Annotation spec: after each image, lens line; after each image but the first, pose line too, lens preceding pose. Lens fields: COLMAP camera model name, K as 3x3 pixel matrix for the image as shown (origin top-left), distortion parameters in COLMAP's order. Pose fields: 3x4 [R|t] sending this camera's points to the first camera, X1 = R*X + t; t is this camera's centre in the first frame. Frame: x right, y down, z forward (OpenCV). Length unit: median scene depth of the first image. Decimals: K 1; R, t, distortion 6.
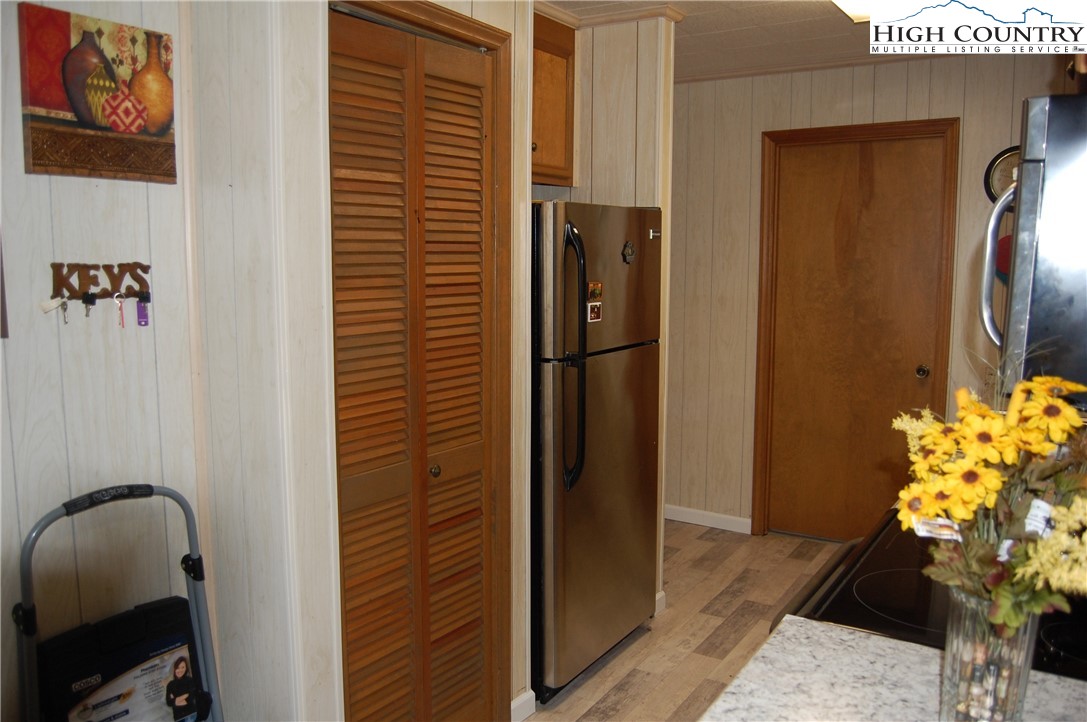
lens RADIAL K [[843.6, 0, 545.1], [0, 843.6, 361.7], [0, 0, 1]] dist [-0.090309, 0.028575]
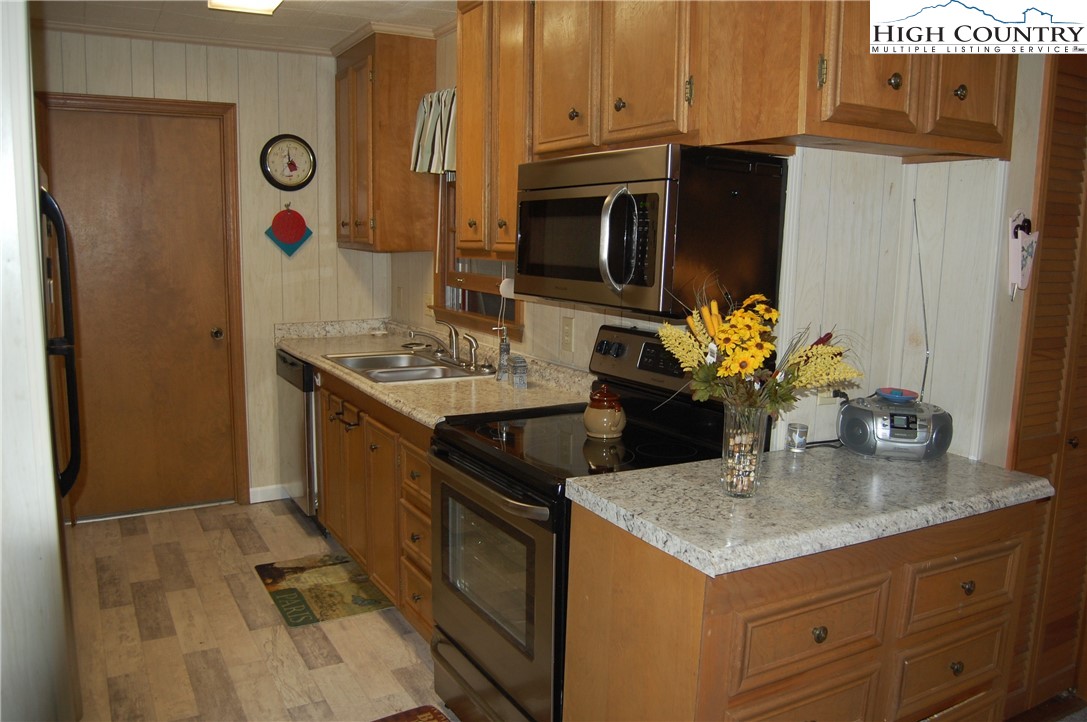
lens RADIAL K [[843.6, 0, 542.3], [0, 843.6, 364.6], [0, 0, 1]] dist [-0.090309, 0.028575]
pose [[0.464534, -0.126033, 0.876541, -0.310625], [0.092058, 0.991331, 0.093750, -0.011257], [-0.880757, 0.037142, 0.472109, 0.104390]]
